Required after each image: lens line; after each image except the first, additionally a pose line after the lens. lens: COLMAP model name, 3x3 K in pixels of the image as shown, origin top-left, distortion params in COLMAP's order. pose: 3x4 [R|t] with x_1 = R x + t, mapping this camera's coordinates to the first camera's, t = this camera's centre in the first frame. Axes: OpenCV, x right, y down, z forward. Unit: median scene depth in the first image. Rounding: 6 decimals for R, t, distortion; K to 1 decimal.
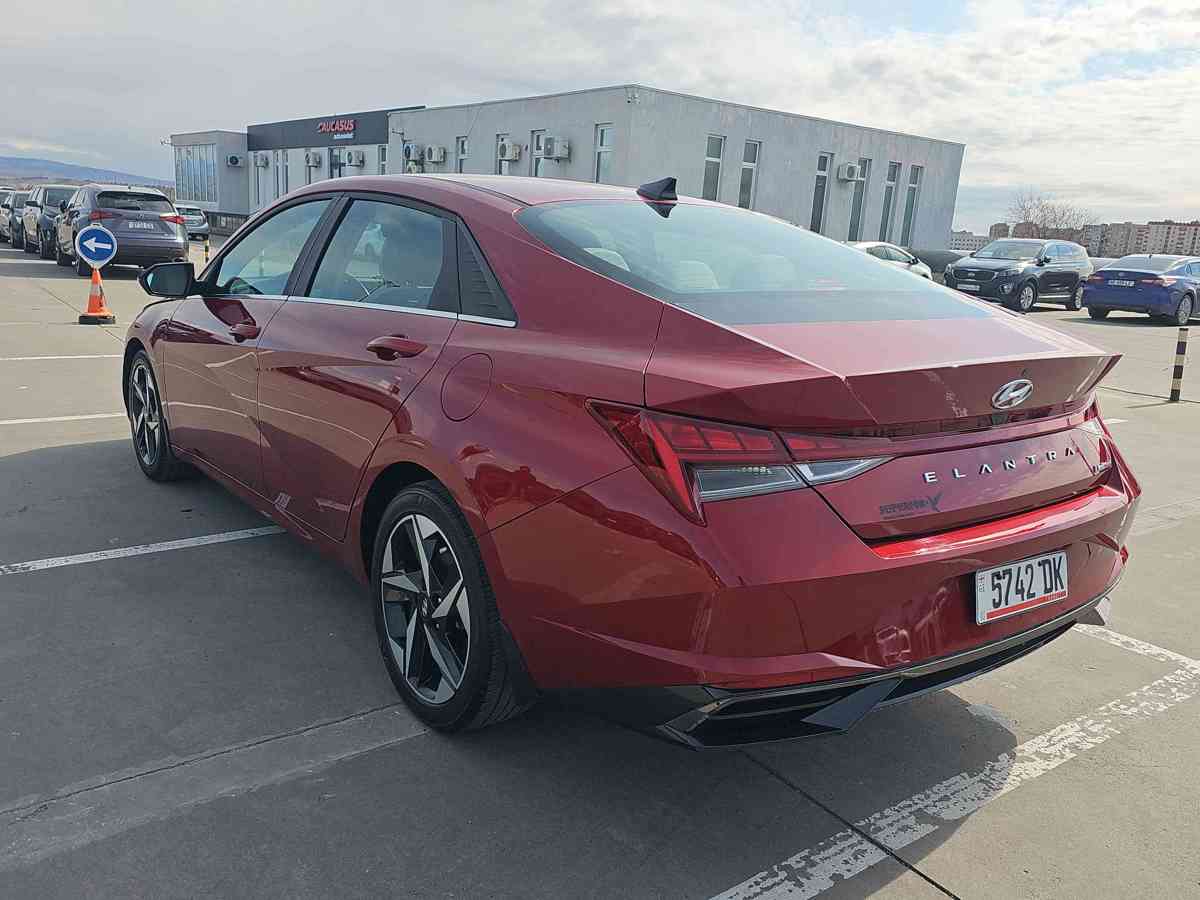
lens RADIAL K [[886.6, 0, 600.0], [0, 886.6, 450.0], [0, 0, 1]] dist [0.071971, -0.070317]
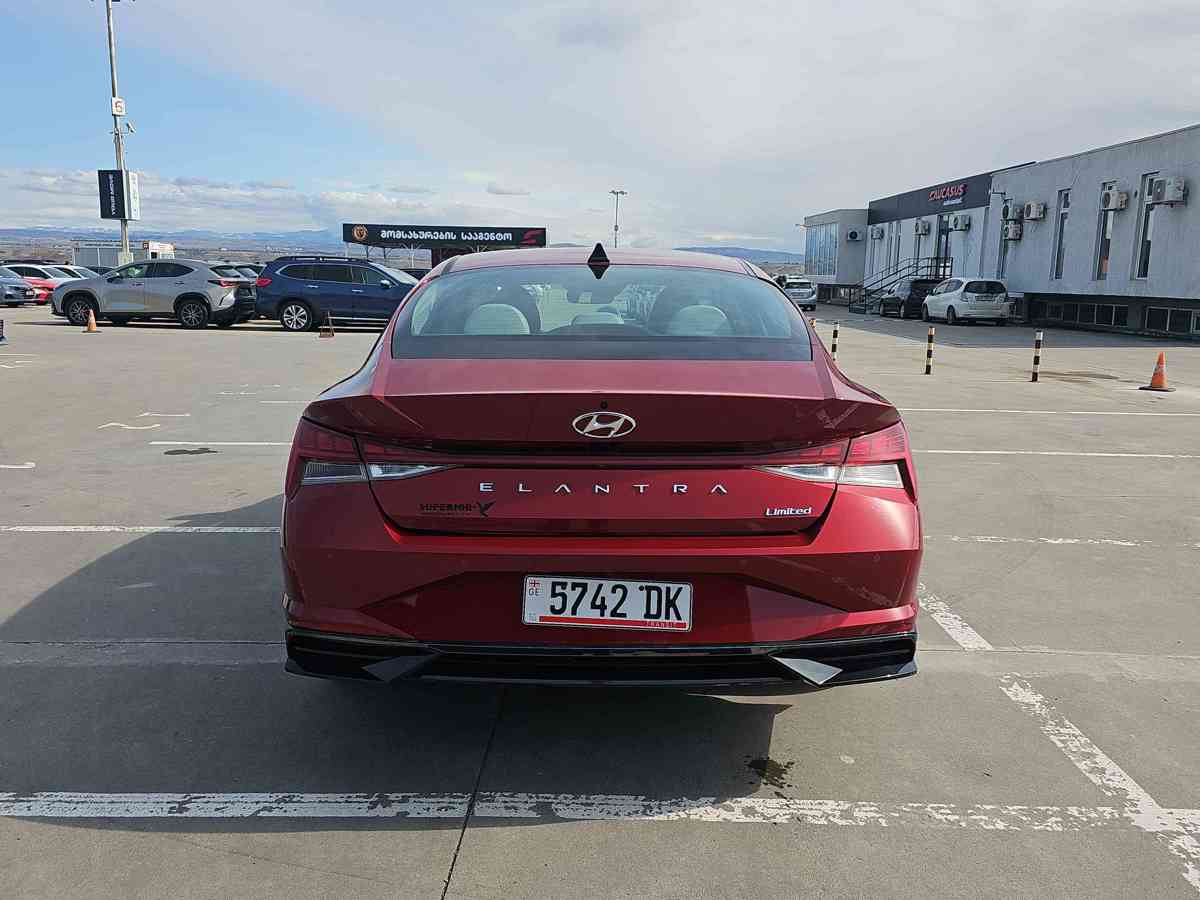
lens RADIAL K [[886.6, 0, 600.0], [0, 886.6, 450.0], [0, 0, 1]] dist [0.071971, -0.070317]
pose [[0.819603, 0.055567, -0.570231, 1.079673], [-0.097239, 0.994337, -0.042869, 0.016236], [0.564620, 0.090585, 0.820365, 0.113364]]
